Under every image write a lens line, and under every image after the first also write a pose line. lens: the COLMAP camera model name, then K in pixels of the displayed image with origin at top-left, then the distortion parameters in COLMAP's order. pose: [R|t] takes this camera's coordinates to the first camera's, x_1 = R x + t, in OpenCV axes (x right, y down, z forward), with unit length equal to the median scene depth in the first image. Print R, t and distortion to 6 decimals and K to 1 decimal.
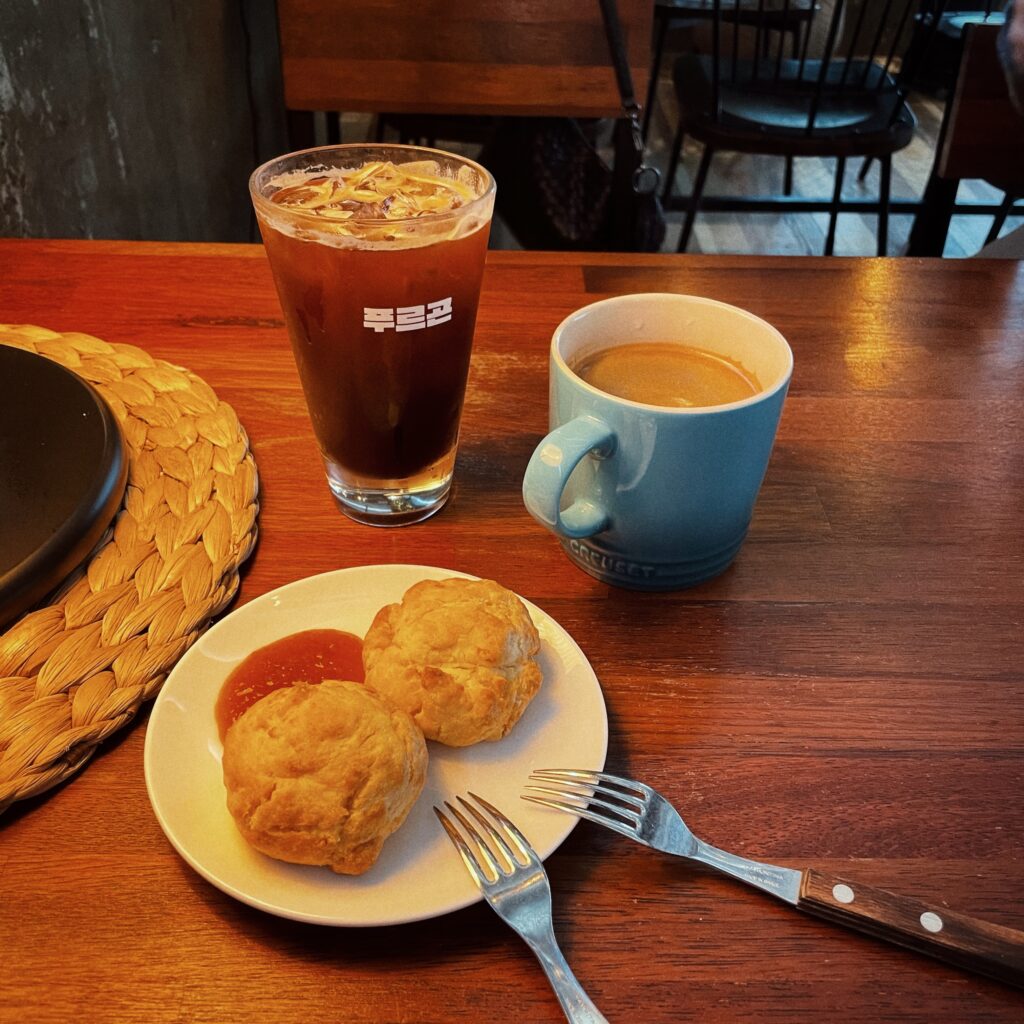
lens RADIAL K [[1021.4, 0, 512.8], [0, 1021.4, 516.4], [0, 0, 1]] dist [0.031729, 0.000000]
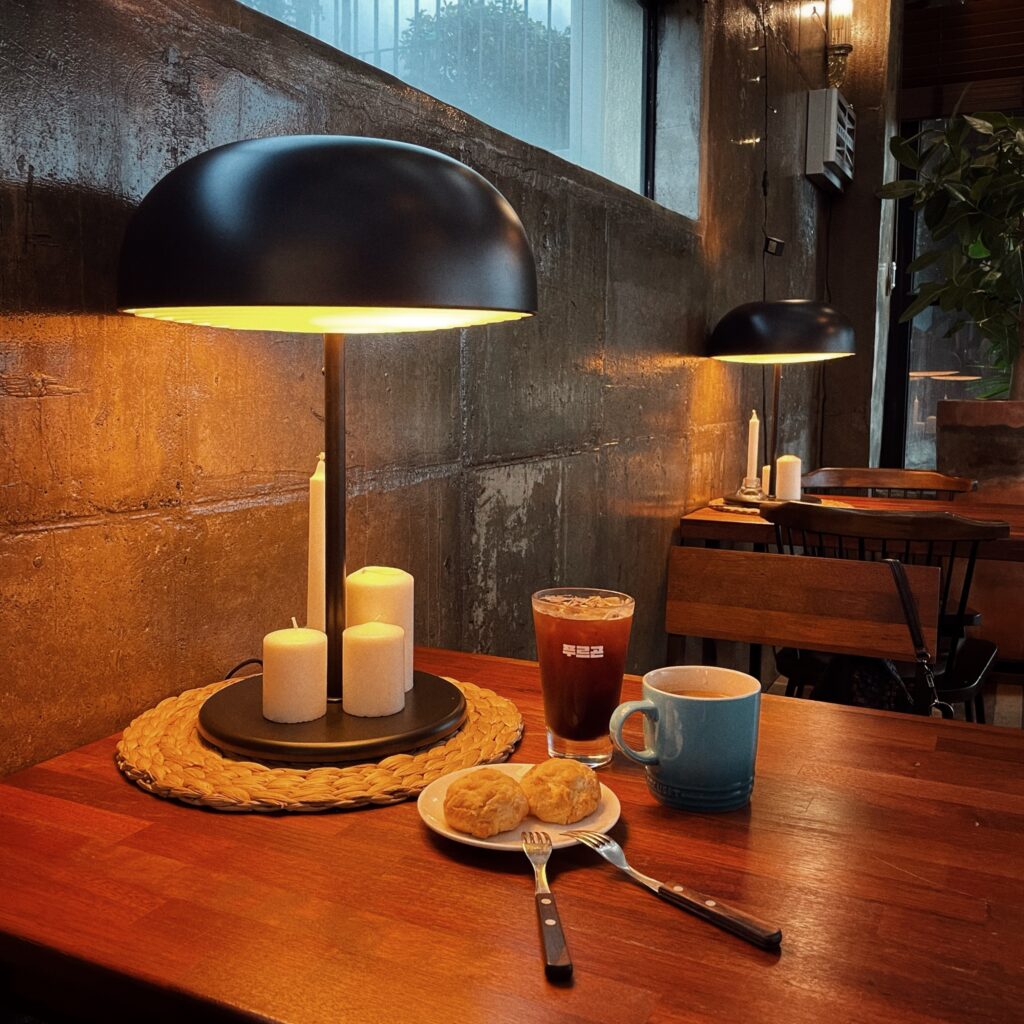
lens RADIAL K [[1021.4, 0, 512.5], [0, 1021.4, 509.8], [0, 0, 1]] dist [0.031729, 0.000000]
pose [[0.895876, 0.035584, -0.442877, 0.756860], [-0.262299, 0.846906, -0.462547, 0.631889], [0.358616, 0.530551, 0.768056, -0.968960]]
